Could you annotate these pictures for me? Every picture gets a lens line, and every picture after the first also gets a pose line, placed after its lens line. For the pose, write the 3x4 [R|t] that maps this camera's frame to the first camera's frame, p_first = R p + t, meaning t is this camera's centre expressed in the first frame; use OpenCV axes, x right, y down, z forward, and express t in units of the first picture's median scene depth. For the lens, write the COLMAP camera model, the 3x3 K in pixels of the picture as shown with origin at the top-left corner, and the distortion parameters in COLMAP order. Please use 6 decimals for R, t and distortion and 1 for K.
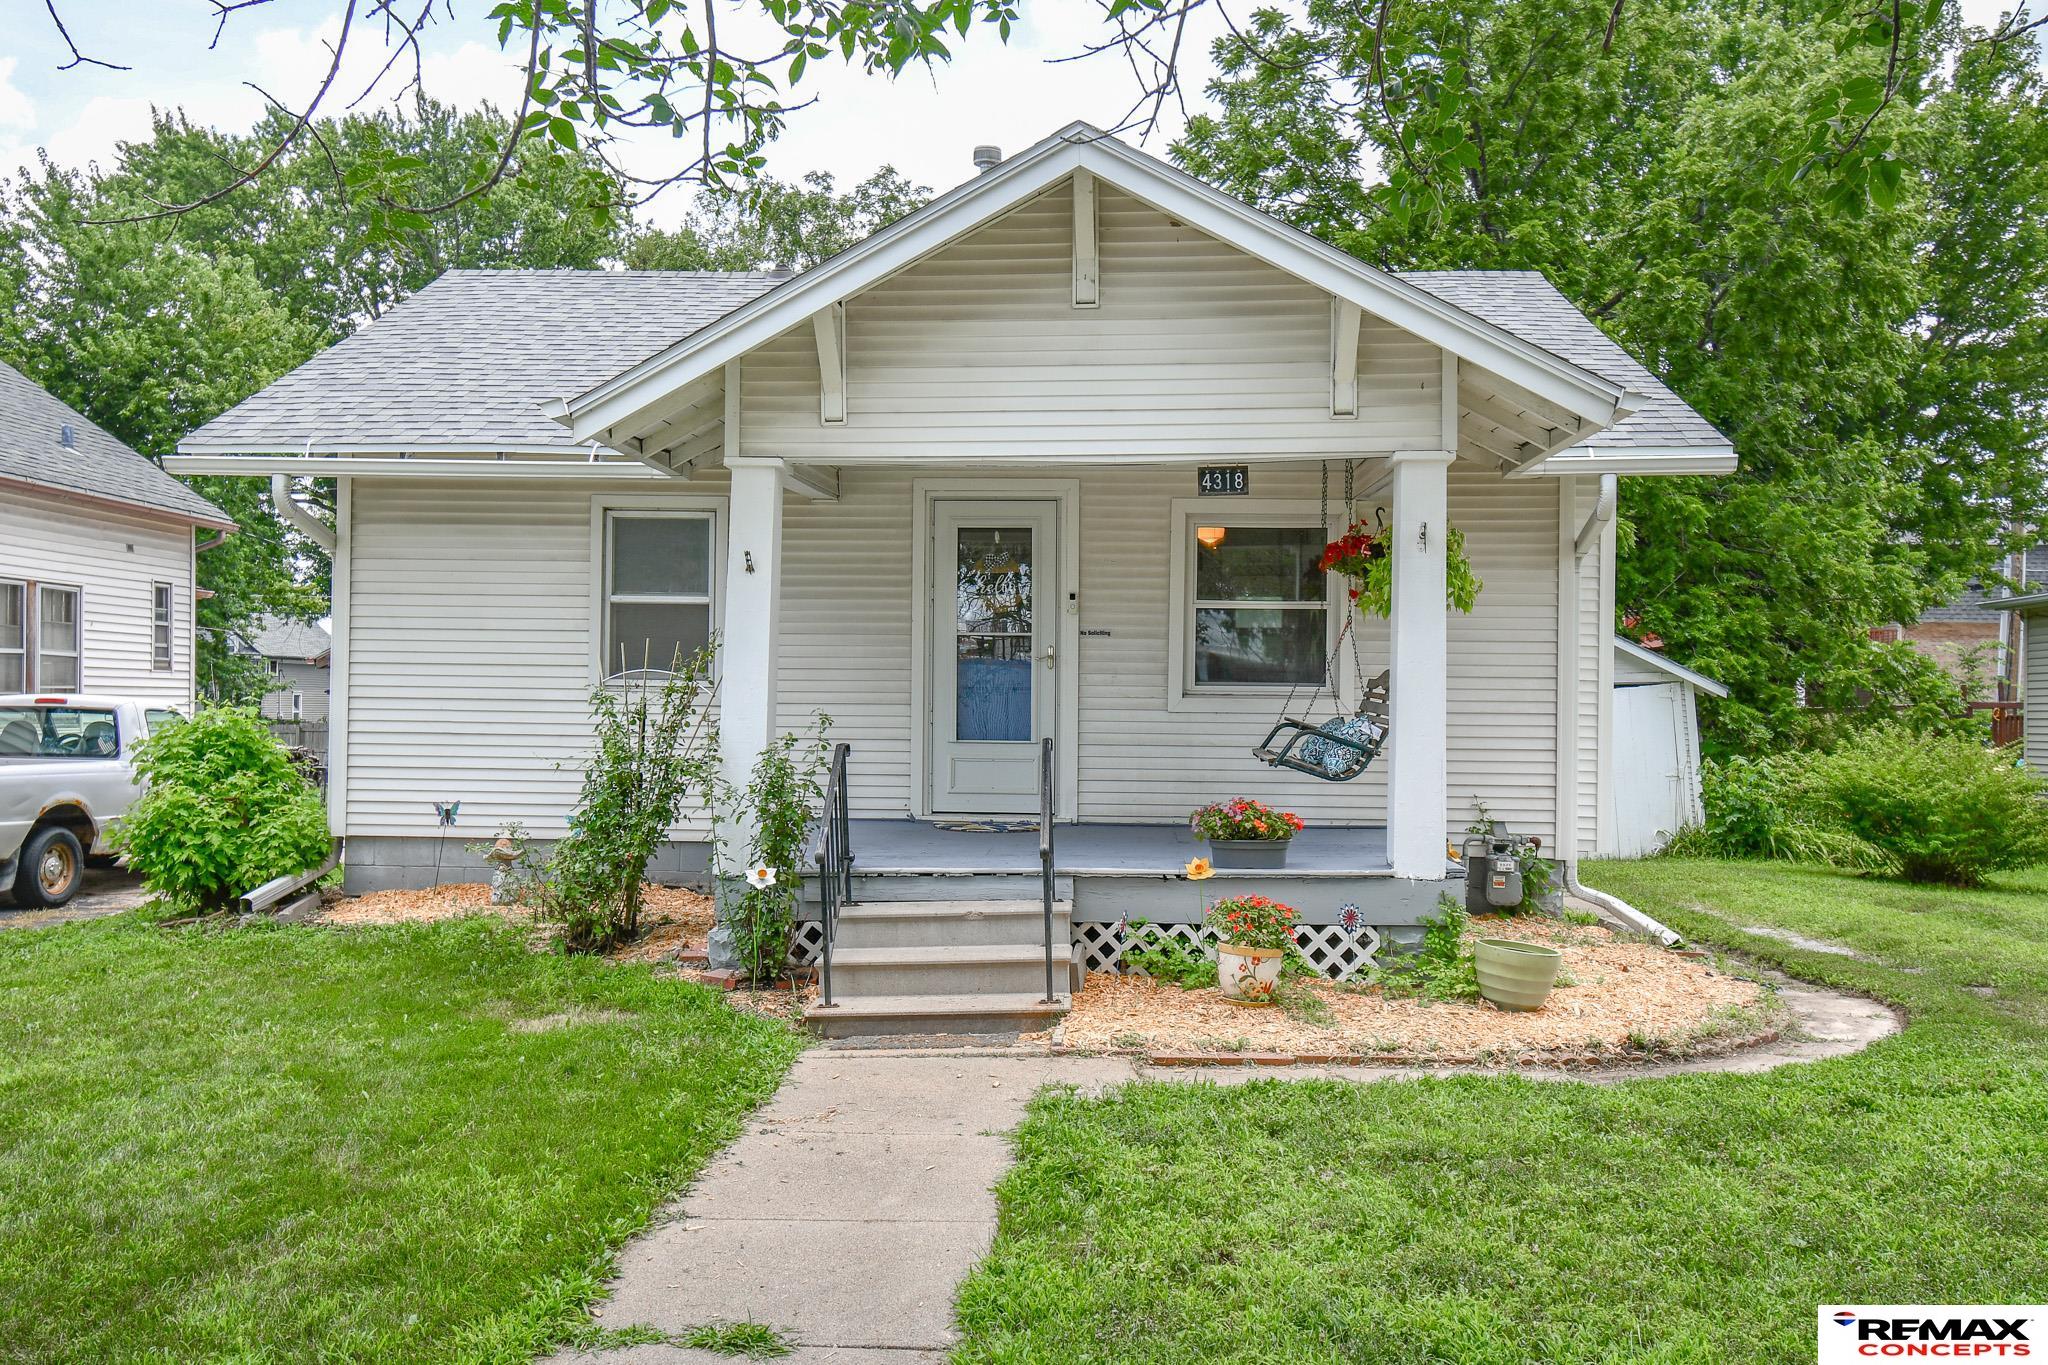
lens RADIAL K [[1690.9, 0, 1024.0], [0, 1690.9, 682.5], [0, 0, 1]] dist [0.020846, -0.006946]
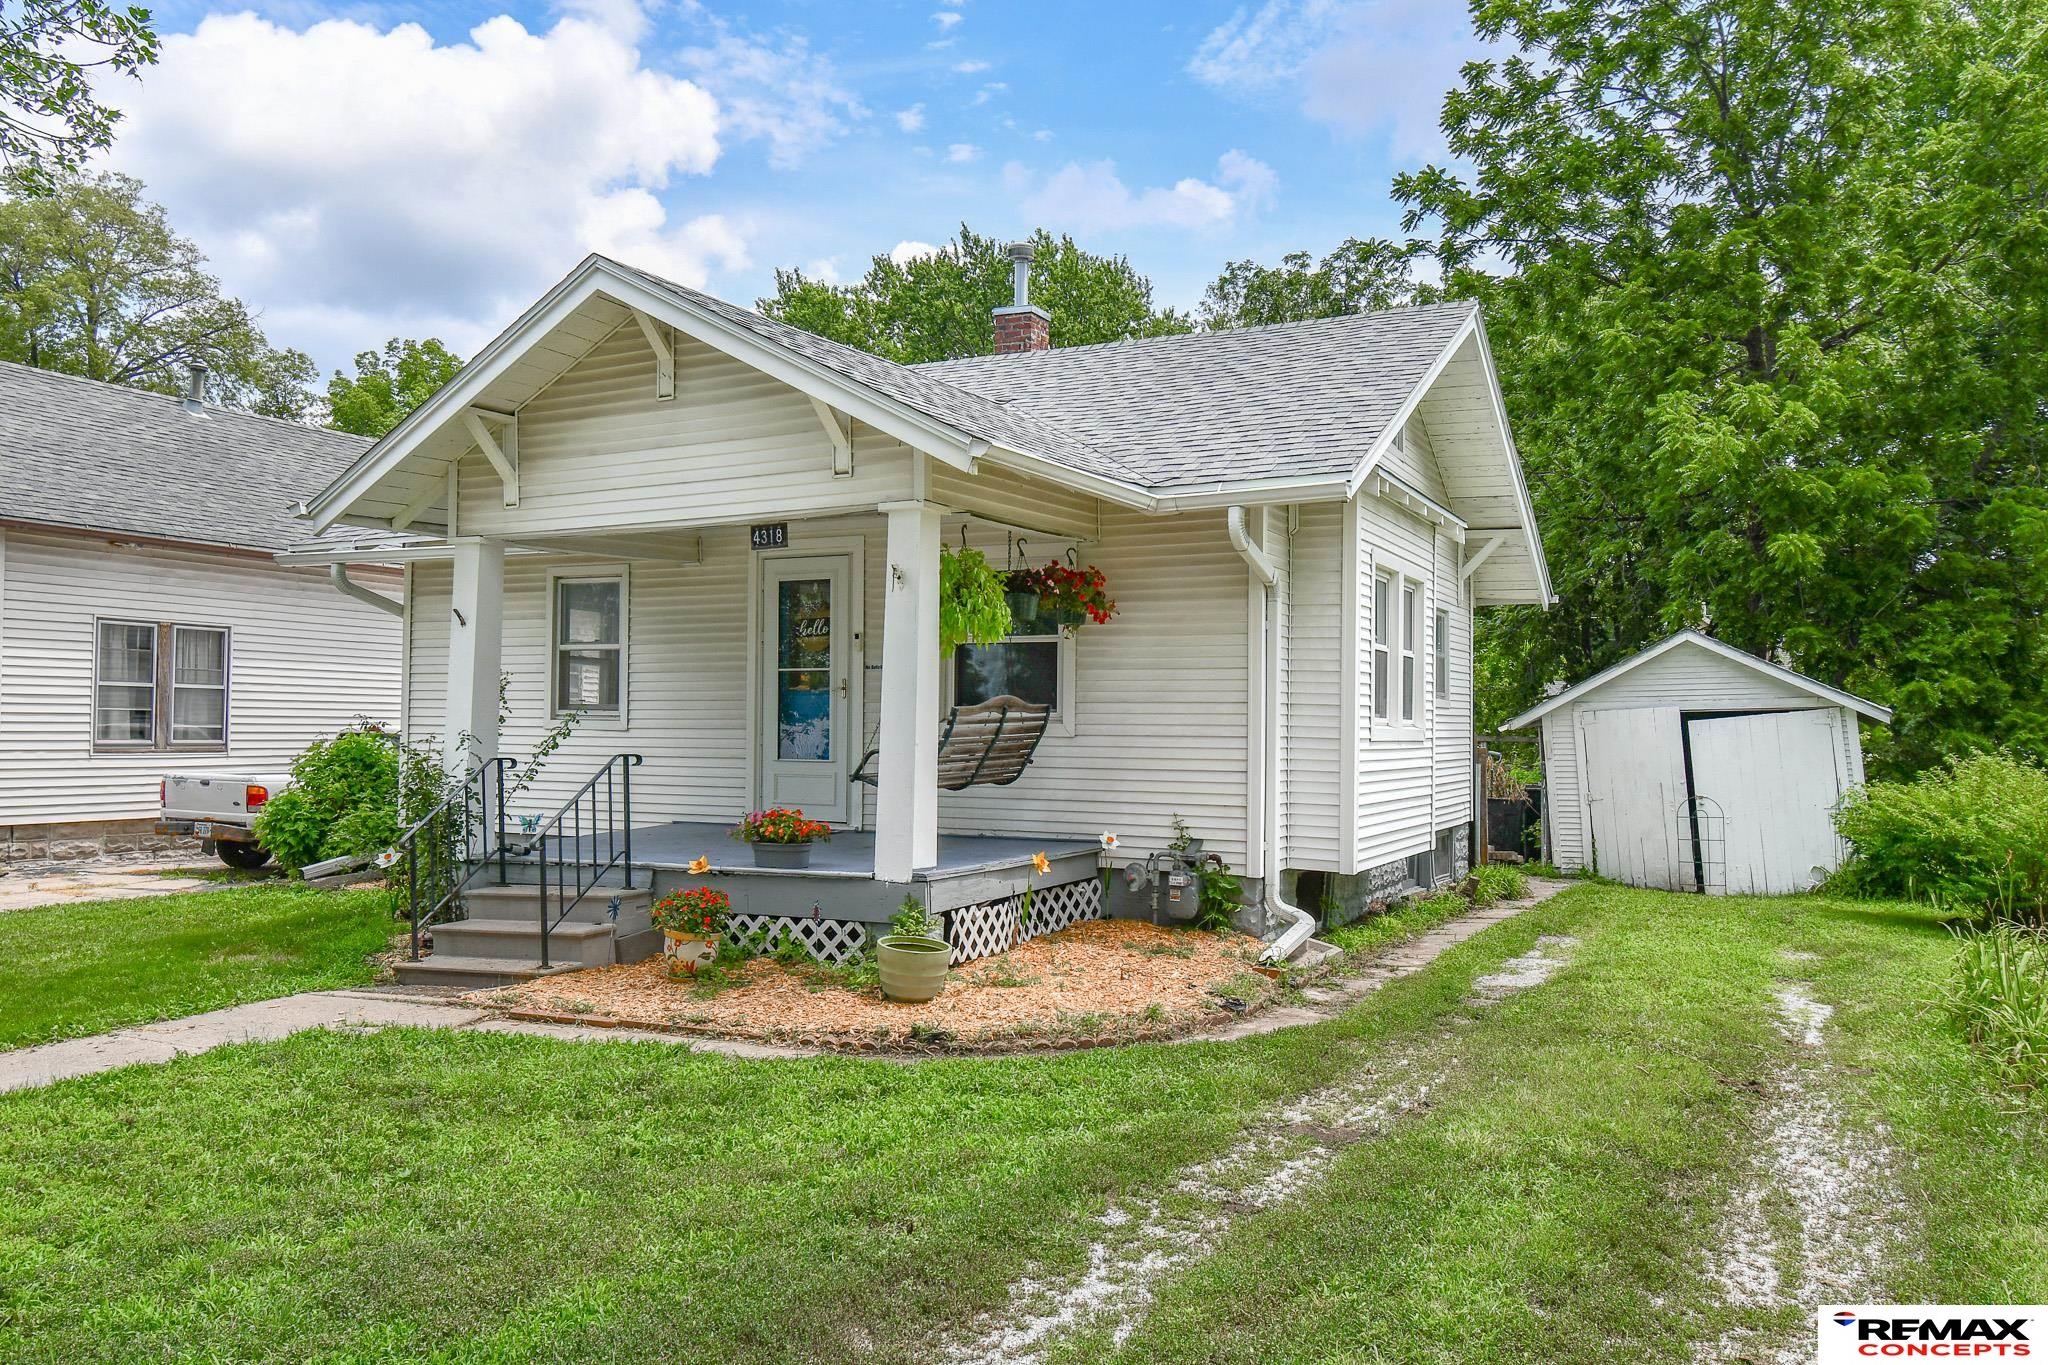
lens RADIAL K [[1530.5, 0, 1024.0], [0, 1530.5, 682.5], [0, 0, 1]] dist [0.026890, 0.002034]
pose [[0.913898, -0.014238, -0.405694, 0.616654], [0.005124, 0.999710, -0.023542, 0.007120], [0.405912, 0.019436, 0.913706, 0.089597]]
